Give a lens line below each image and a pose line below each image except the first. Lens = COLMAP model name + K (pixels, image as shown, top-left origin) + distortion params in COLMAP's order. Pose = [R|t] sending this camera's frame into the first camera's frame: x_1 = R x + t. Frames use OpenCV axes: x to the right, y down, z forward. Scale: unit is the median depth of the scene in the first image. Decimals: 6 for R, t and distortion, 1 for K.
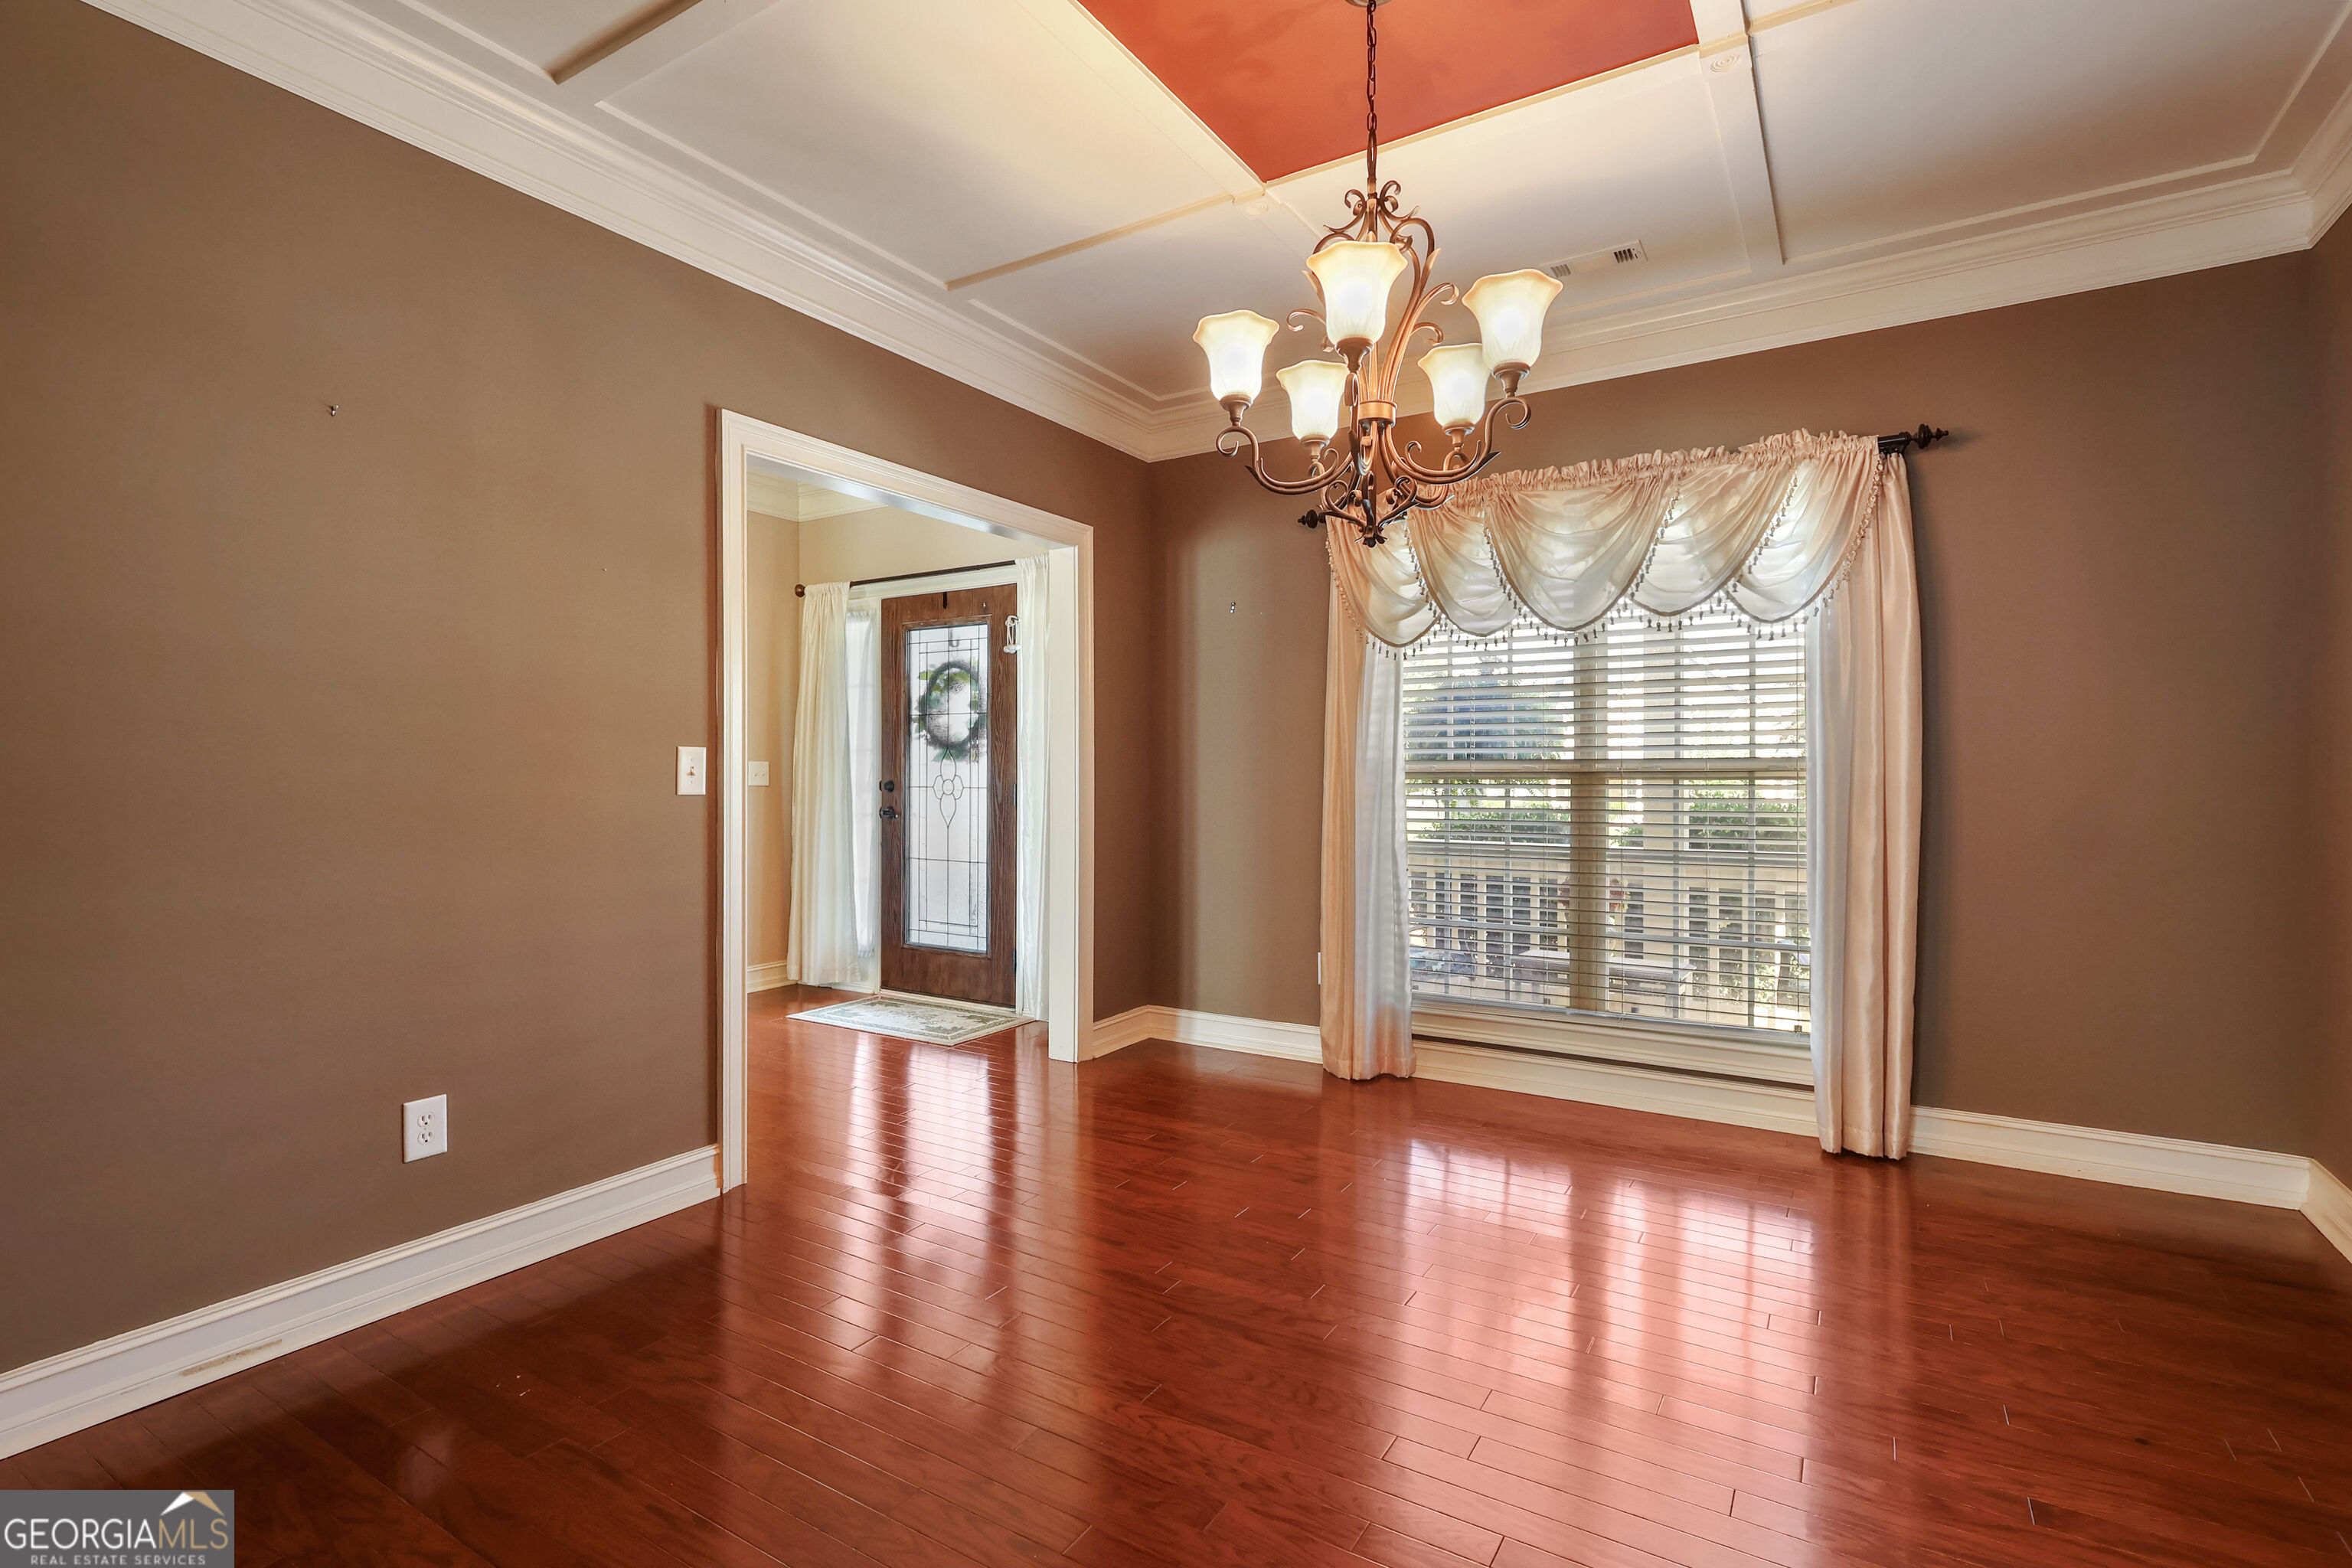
lens RADIAL K [[1131.7, 0, 1195.9], [0, 1131.7, 787.2], [0, 0, 1]] dist [0.001710, -0.001215]
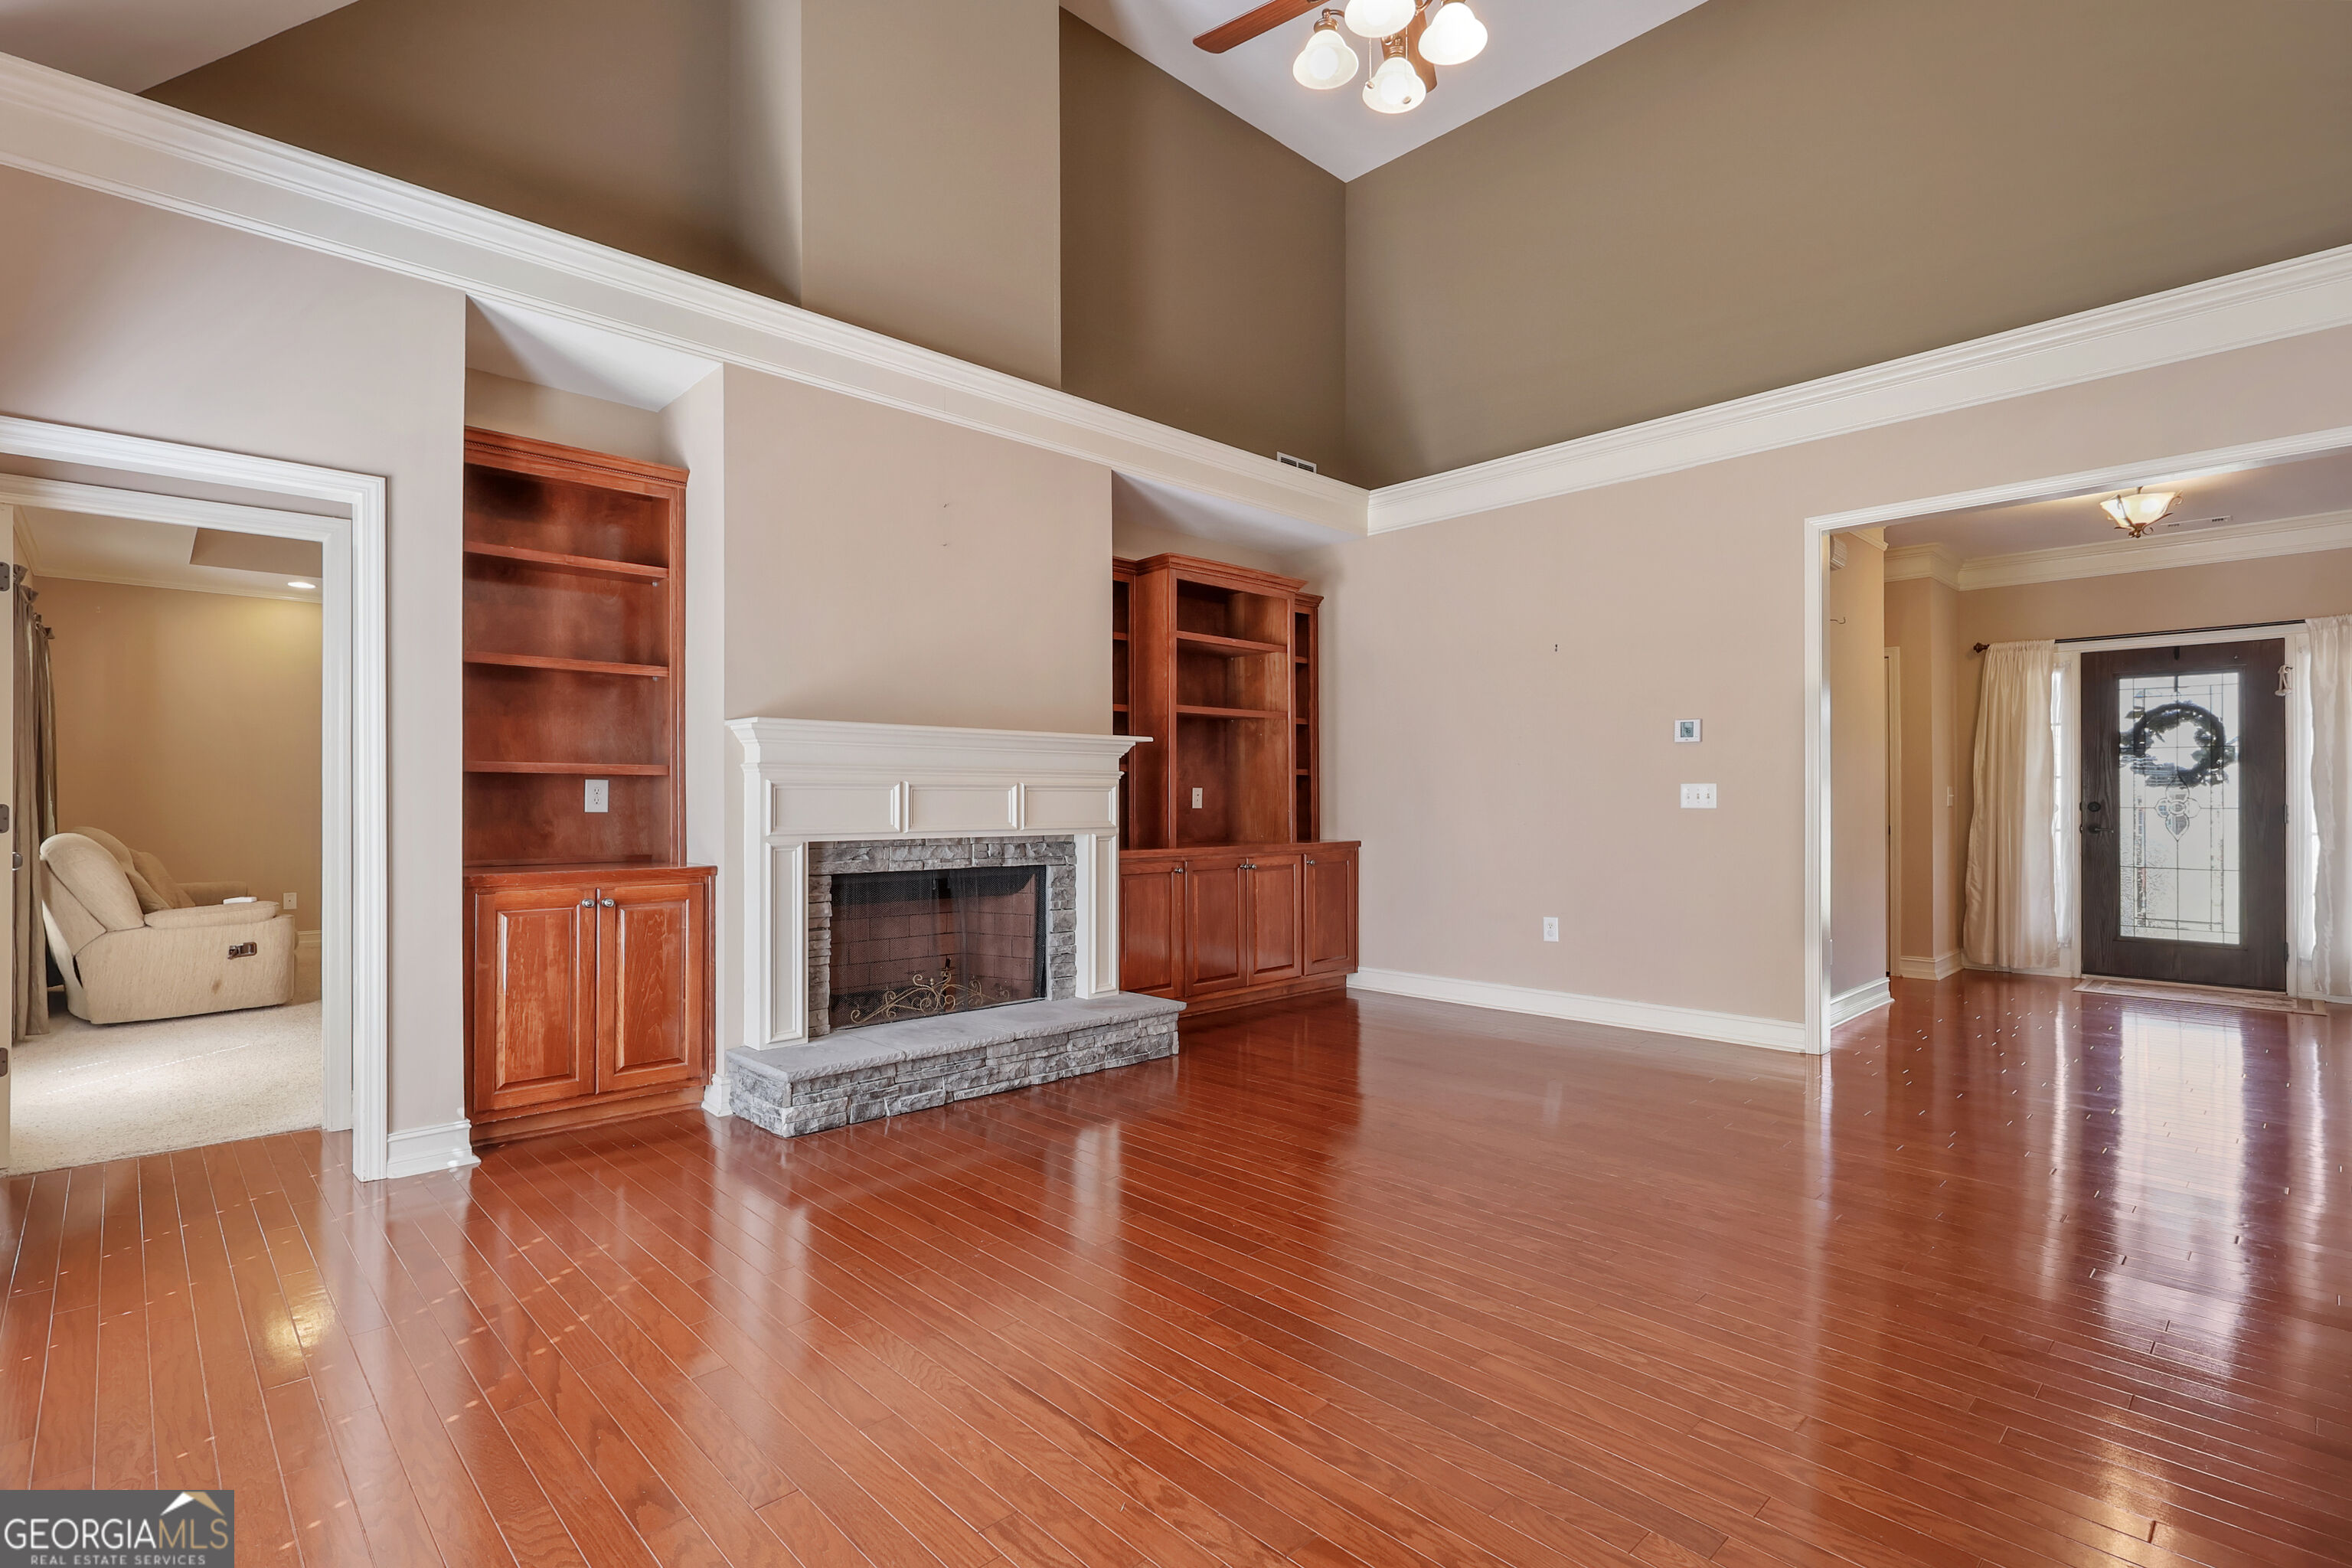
lens RADIAL K [[1131.7, 0, 1160.8], [0, 1131.7, 783.2], [0, 0, 1]] dist [0.001710, -0.001215]
pose [[0.968632, -0.001818, -0.248492, -0.963982], [-0.004948, 0.999634, -0.026602, 0.011882], [0.248449, 0.026997, 0.968269, -0.436941]]
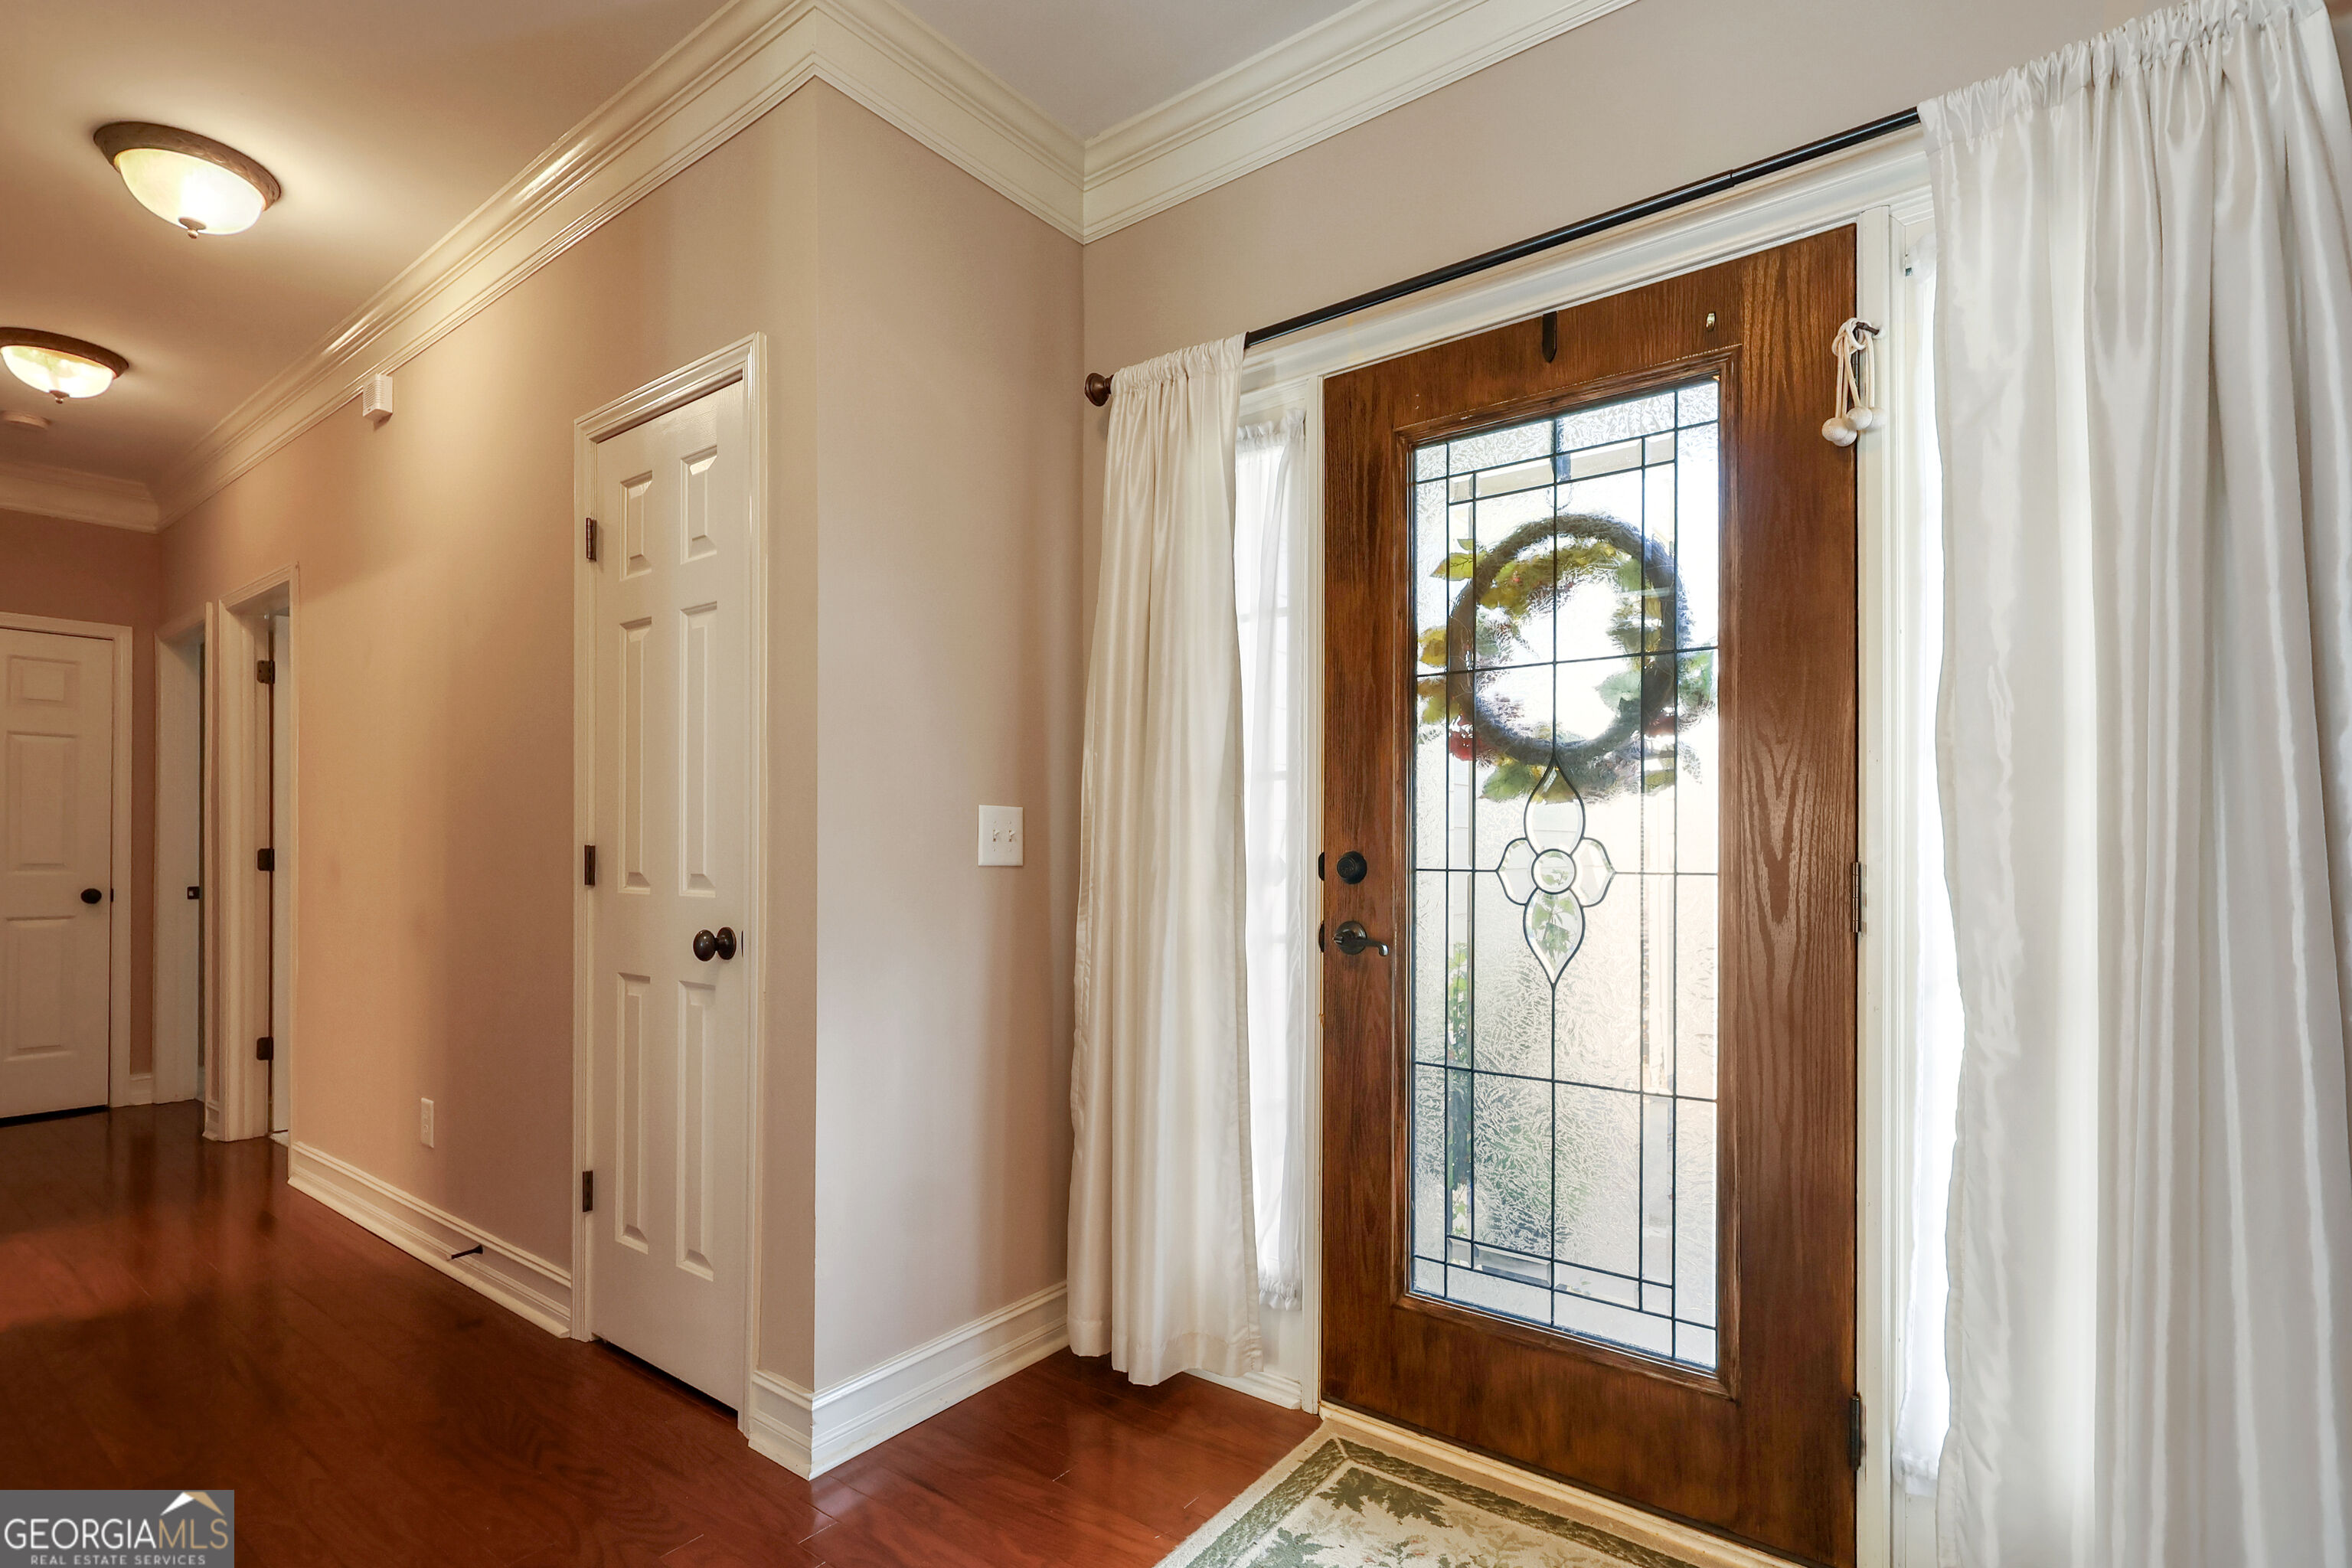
lens RADIAL K [[1131.7, 0, 1183.6], [0, 1131.7, 838.9], [0, 0, 1]] dist [0.001710, -0.001215]
pose [[0.995180, -0.003911, -0.097985, -0.297151], [0.002254, 0.999853, -0.017012, -0.004100], [0.098037, 0.016709, 0.995043, 0.635691]]
